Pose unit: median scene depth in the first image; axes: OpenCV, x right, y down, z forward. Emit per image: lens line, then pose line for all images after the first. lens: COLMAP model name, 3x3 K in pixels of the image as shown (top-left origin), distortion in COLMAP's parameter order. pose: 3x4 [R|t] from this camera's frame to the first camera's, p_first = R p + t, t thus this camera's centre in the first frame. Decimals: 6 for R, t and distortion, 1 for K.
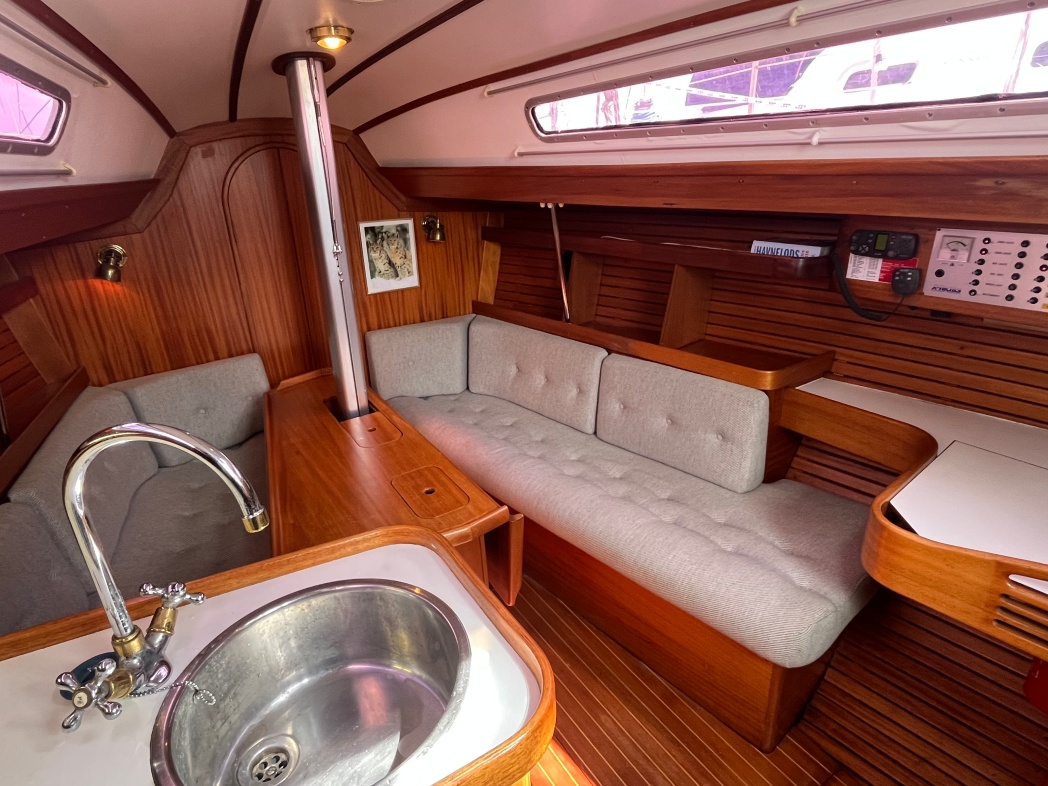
lens RADIAL K [[581.6, 0, 519.7], [0, 581.6, 389.5], [0, 0, 1]] dist [-0.006262, 0.002355]
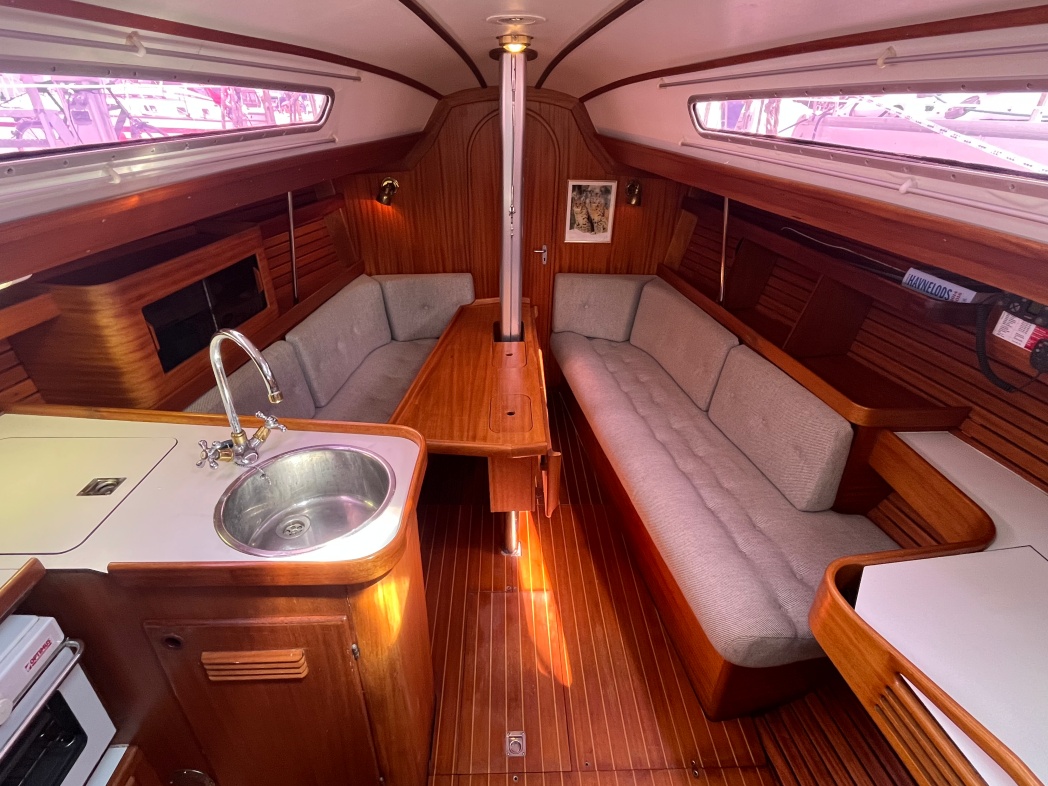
lens RADIAL K [[527.3, 0, 520.1], [0, 527.3, 392.7], [0, 0, 1]] dist [0.000405, -0.001862]
pose [[0.860879, 0.298082, -0.412352, 0.295251], [-0.232207, 0.951274, 0.202874, -0.100740], [0.452733, -0.078899, 0.888148, -0.041497]]
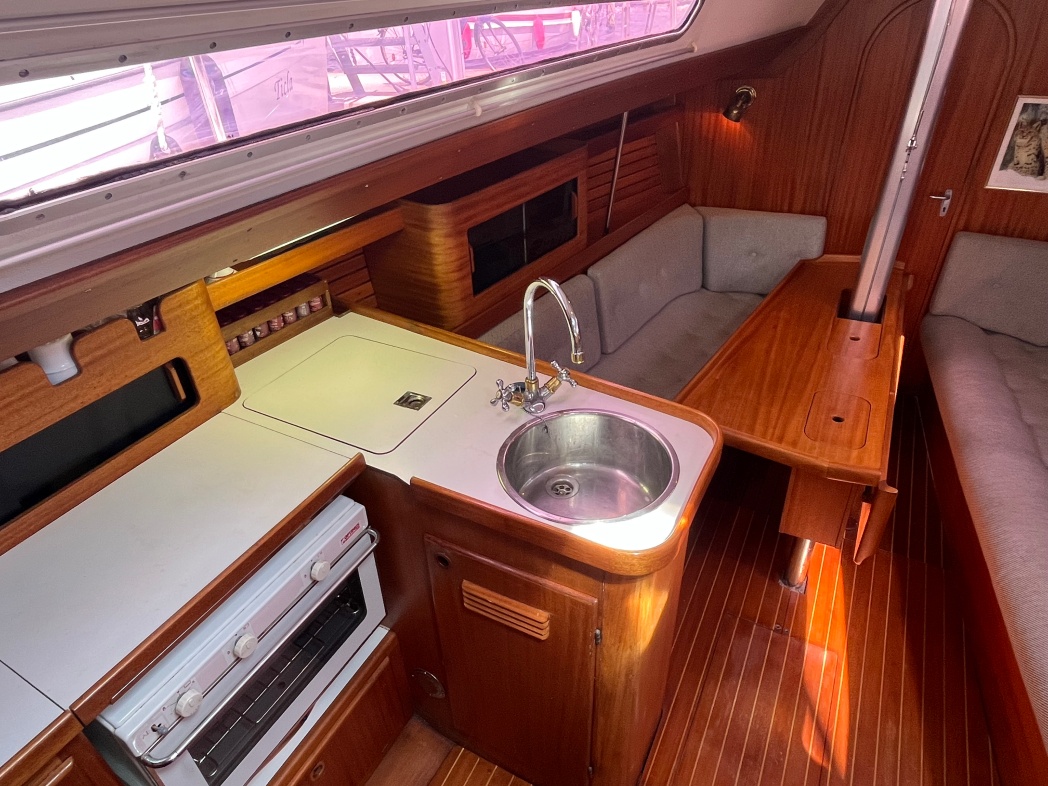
lens RADIAL K [[641.0, 0, 515.8], [0, 641.0, 388.2], [0, 0, 1]] dist [-0.005411, 0.002078]
pose [[0.494494, 0.500605, -0.710542, 0.285597], [-0.290404, 0.865663, 0.407790, -0.139947], [0.819232, 0.004694, 0.573443, -0.082431]]
